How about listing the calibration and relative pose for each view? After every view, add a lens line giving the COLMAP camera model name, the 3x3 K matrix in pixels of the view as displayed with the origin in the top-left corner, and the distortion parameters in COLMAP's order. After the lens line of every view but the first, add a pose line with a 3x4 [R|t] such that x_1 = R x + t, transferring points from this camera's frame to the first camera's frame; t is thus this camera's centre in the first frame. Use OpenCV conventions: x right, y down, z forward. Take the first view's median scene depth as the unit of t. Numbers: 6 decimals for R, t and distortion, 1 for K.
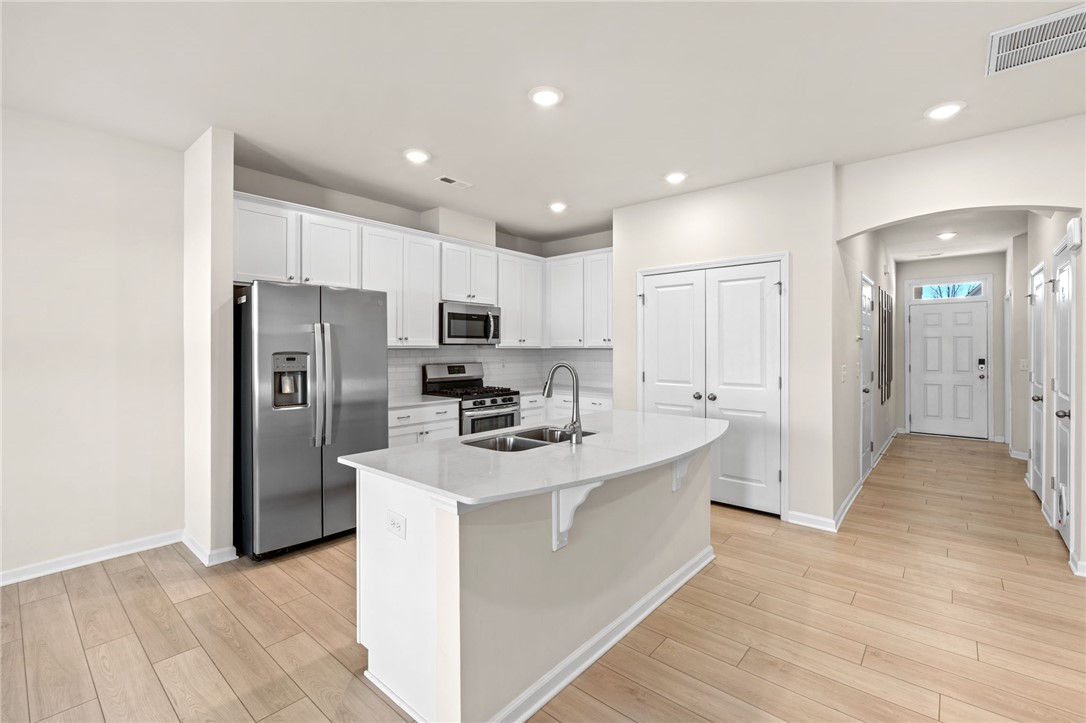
lens RADIAL K [[475.4, 0, 540.6], [0, 475.4, 350.9], [0, 0, 1]] dist [-0.006731, 0.000866]
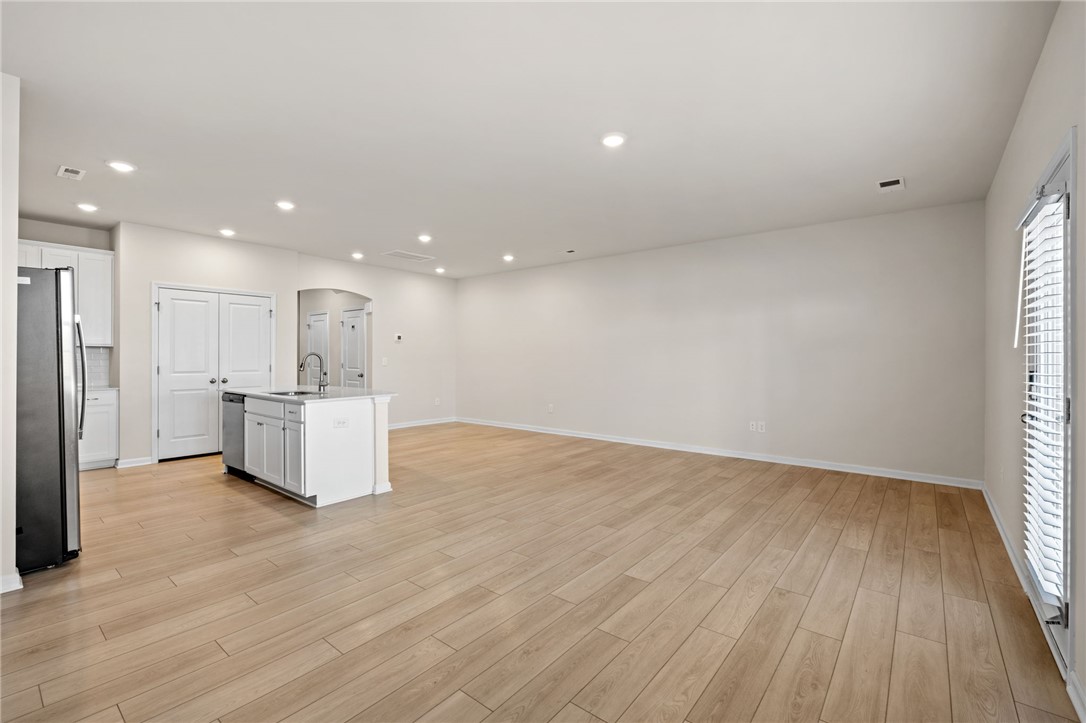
lens RADIAL K [[475.4, 0, 543.8], [0, 475.4, 357.9], [0, 0, 1]] dist [-0.006731, 0.000866]
pose [[-0.025062, -0.002258, 0.999683, -0.993124], [0.002390, 0.999994, 0.002318, 0.022223], [-0.999683, 0.002448, -0.025056, 0.041987]]
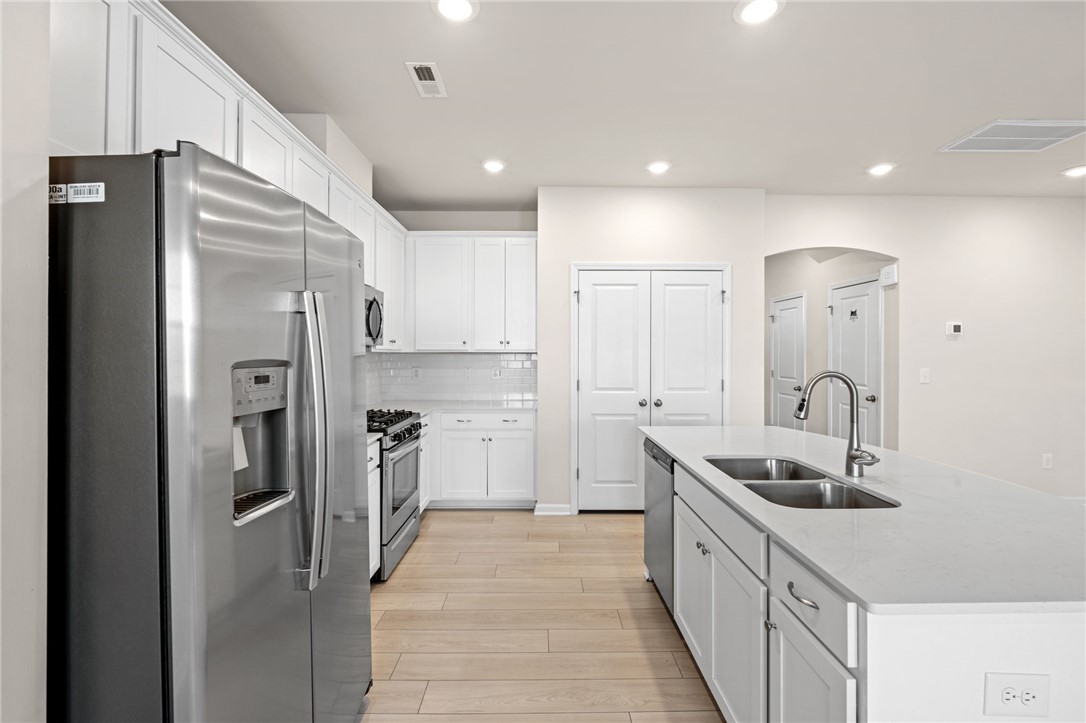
lens RADIAL K [[475.4, 0, 543.0], [0, 475.4, 353.1], [0, 0, 1]] dist [-0.006731, 0.000866]
pose [[0.754028, 0.001725, 0.656840, -0.396257], [0.001713, 0.999988, -0.004593, -0.000995], [-0.656840, 0.004588, 0.754016, 0.371907]]
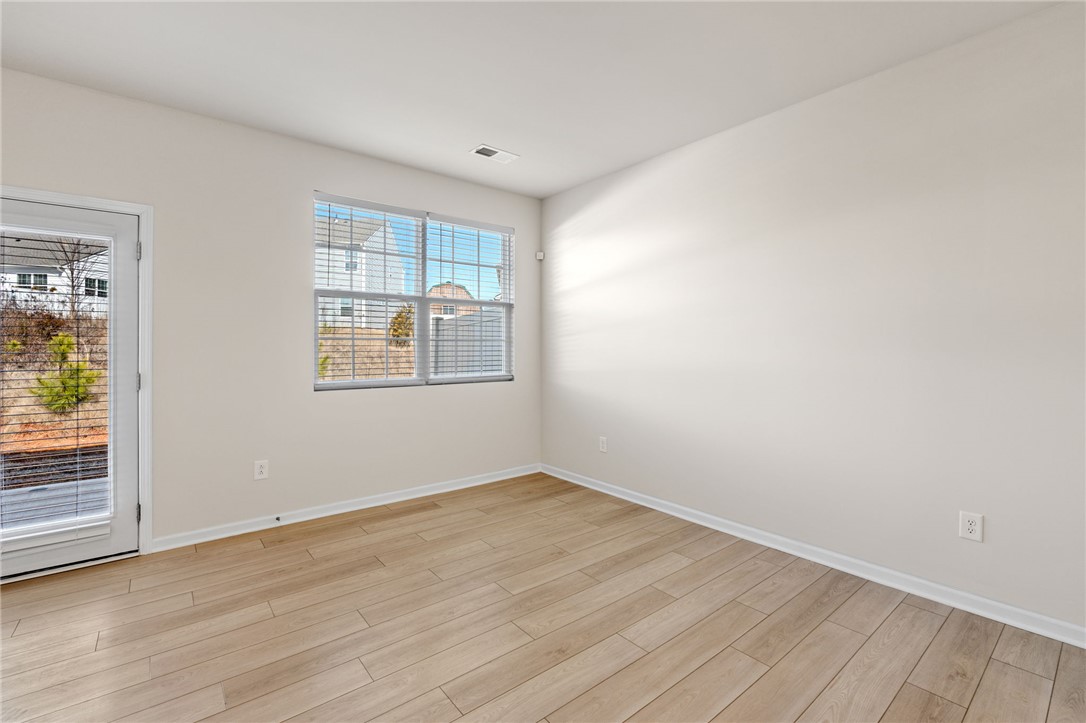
lens RADIAL K [[475.4, 0, 554.4], [0, 475.4, 343.5], [0, 0, 1]] dist [-0.006731, 0.000866]
pose [[-0.157058, -0.008962, -0.987549, -0.114593], [-0.005739, 0.999950, -0.008162, 0.019834], [0.987573, 0.004385, -0.157101, 0.222742]]
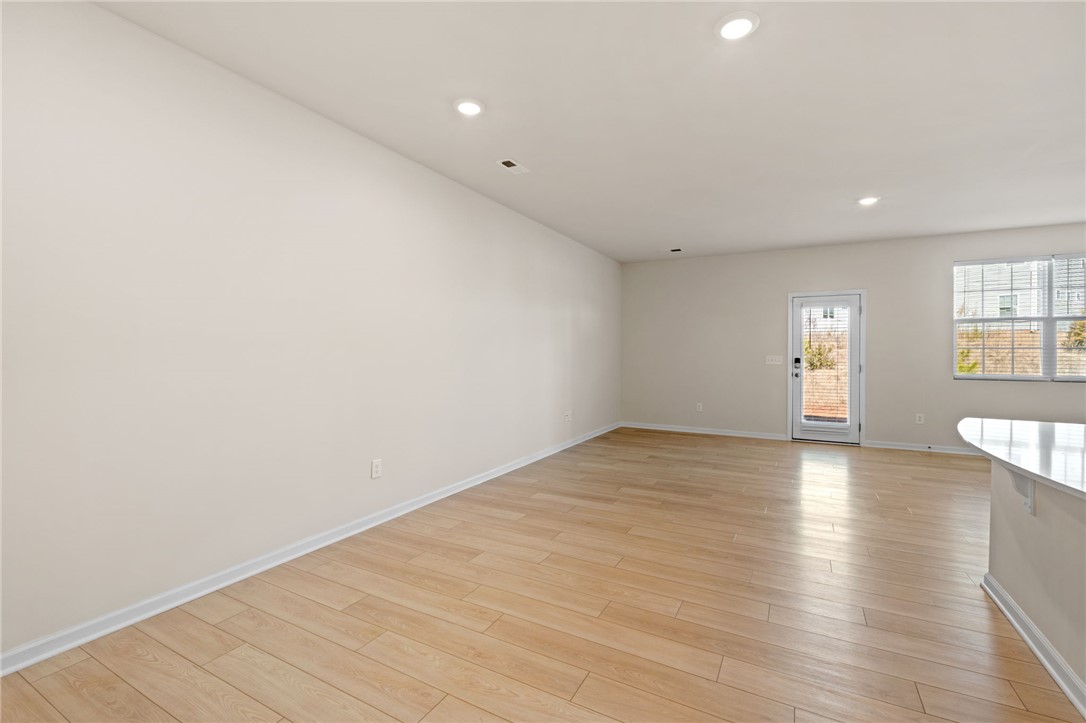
lens RADIAL K [[475.4, 0, 538.7], [0, 475.4, 355.3], [0, 0, 1]] dist [-0.006731, 0.000866]
pose [[-0.978568, -0.003063, -0.205903, 0.558381], [-0.005600, 0.999915, 0.011737, 0.018240], [0.205850, 0.012639, -0.978502, 0.745554]]
